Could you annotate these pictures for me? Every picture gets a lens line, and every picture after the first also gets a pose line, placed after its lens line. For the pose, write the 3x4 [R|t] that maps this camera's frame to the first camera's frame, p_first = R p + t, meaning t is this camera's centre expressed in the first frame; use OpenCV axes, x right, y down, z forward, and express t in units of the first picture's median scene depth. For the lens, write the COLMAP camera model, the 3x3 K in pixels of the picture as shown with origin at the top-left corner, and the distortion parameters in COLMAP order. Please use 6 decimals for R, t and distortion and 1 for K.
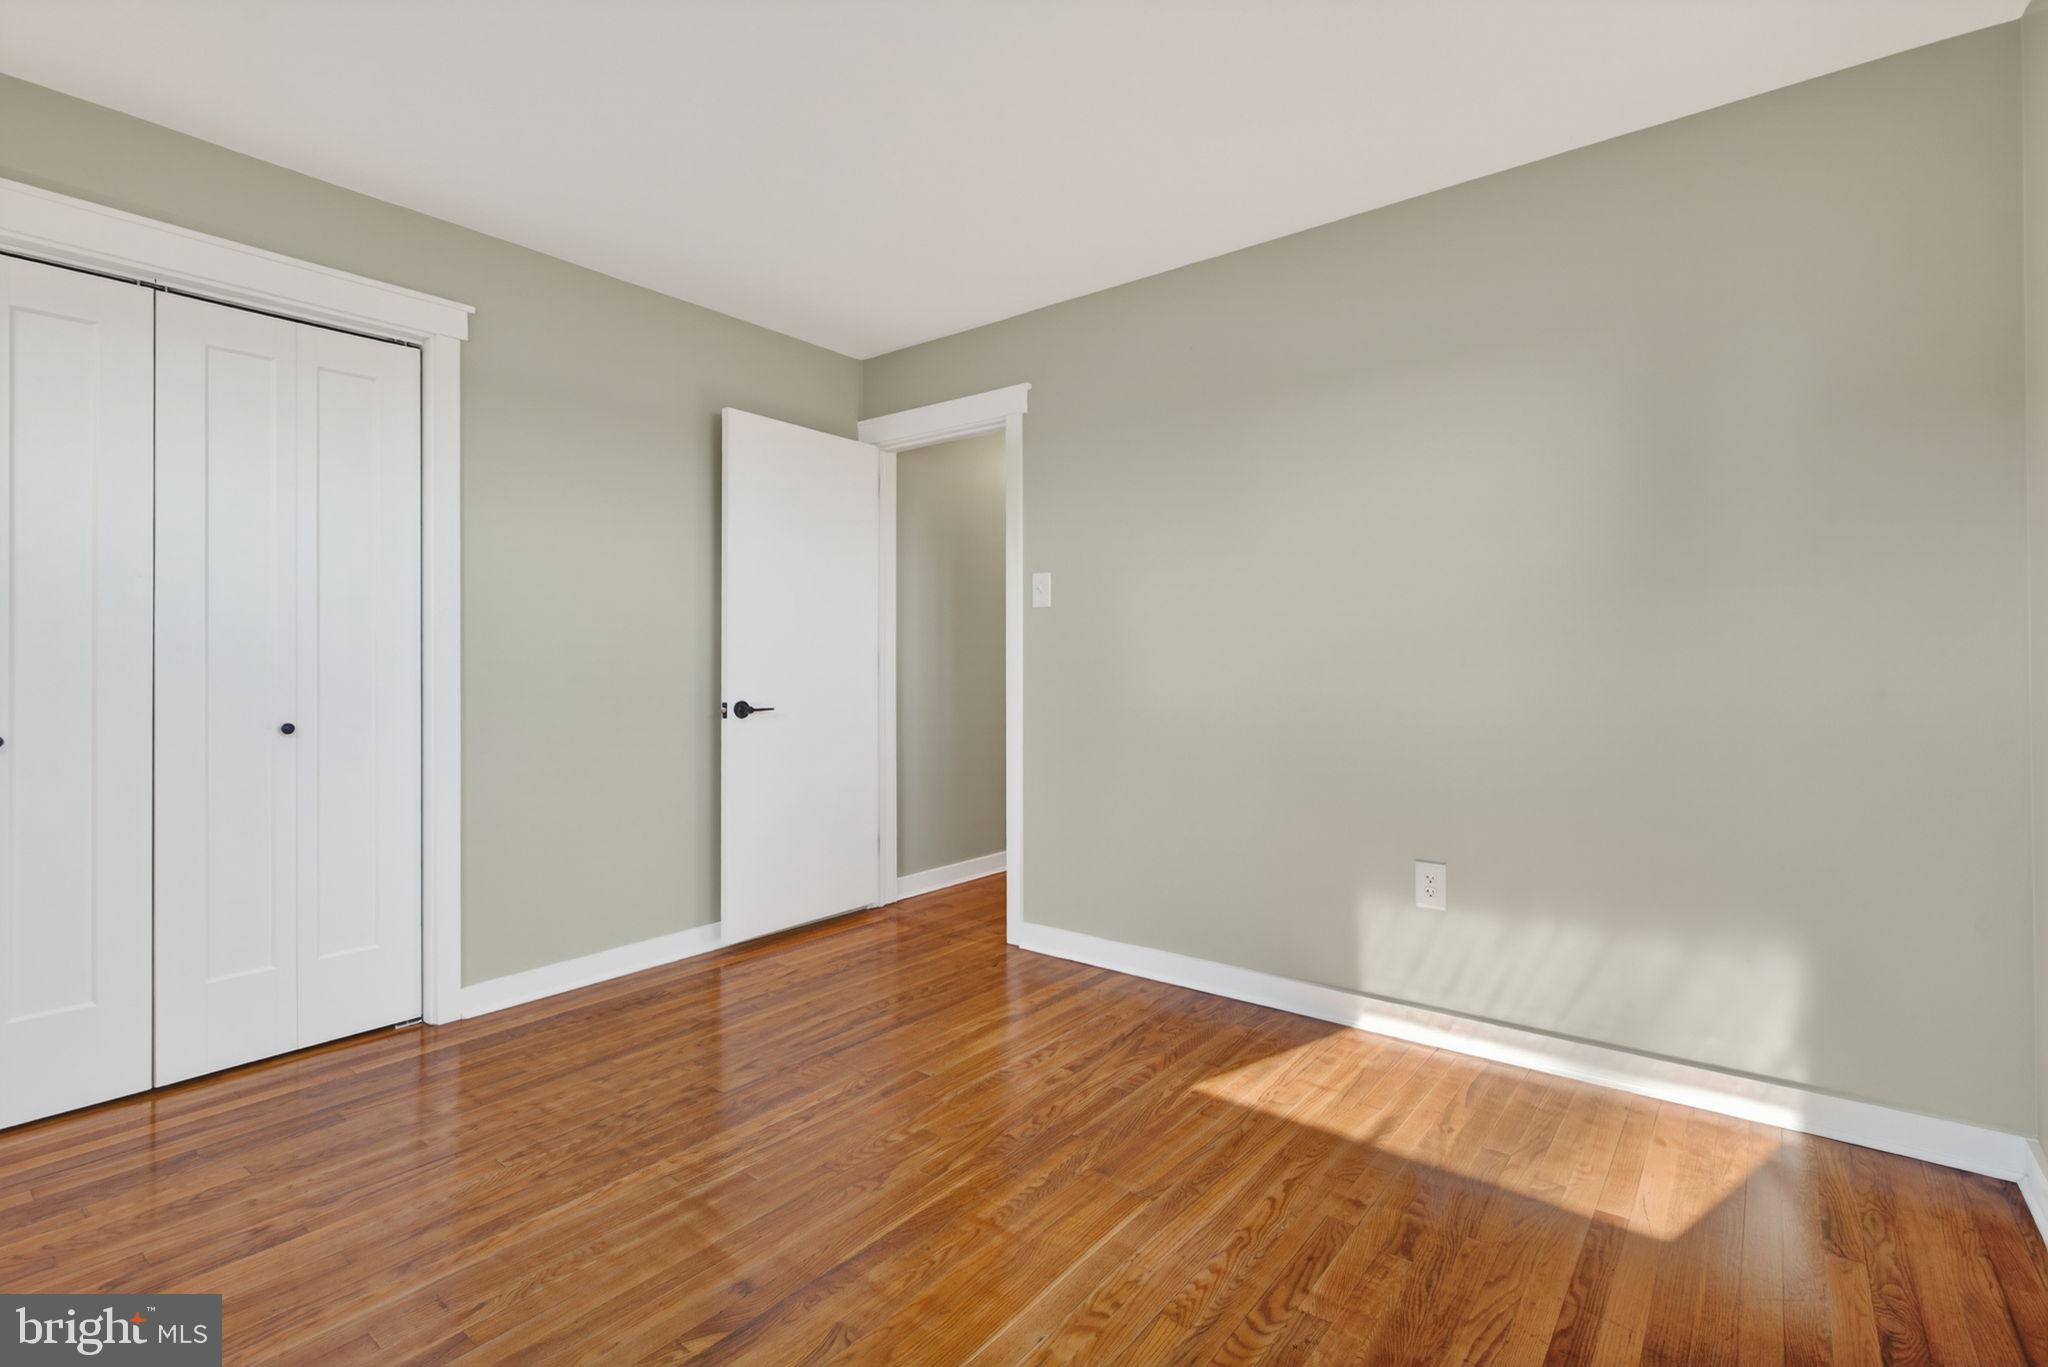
lens RADIAL K [[954.2, 0, 1031.1], [0, 954.2, 662.3], [0, 0, 1]] dist [0.002598, 0.000079]
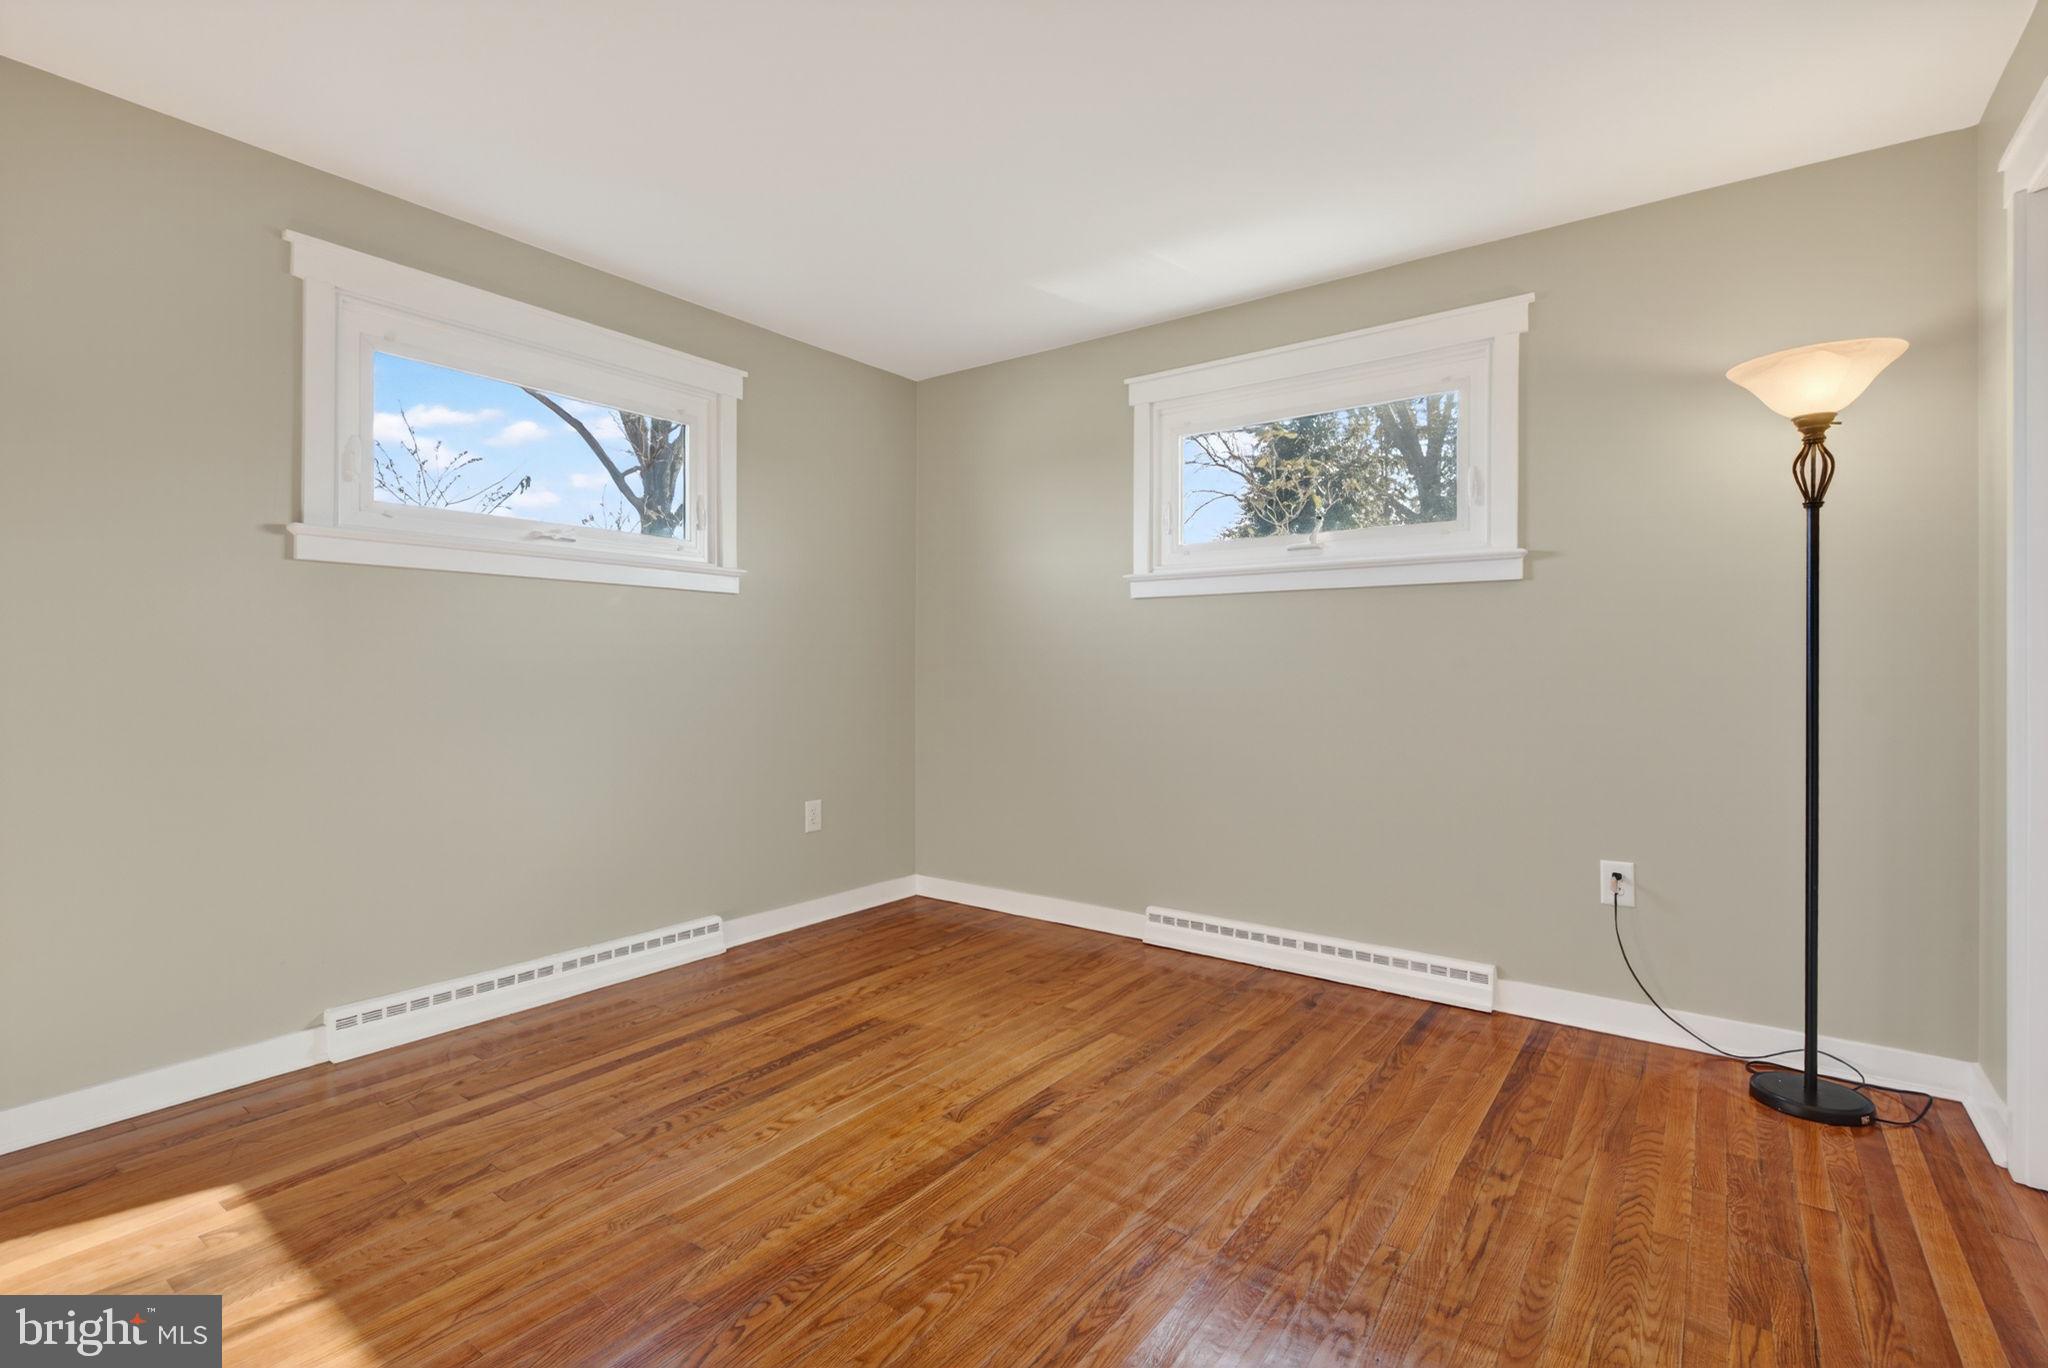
lens RADIAL K [[954.2, 0, 1031.1], [0, 954.2, 662.8], [0, 0, 1]] dist [0.002598, 0.000079]
pose [[-0.999502, 0.001942, -0.031510, -0.213078], [0.001931, 0.999998, 0.000396, -0.001336], [0.031511, 0.000335, -0.999503, 1.953569]]
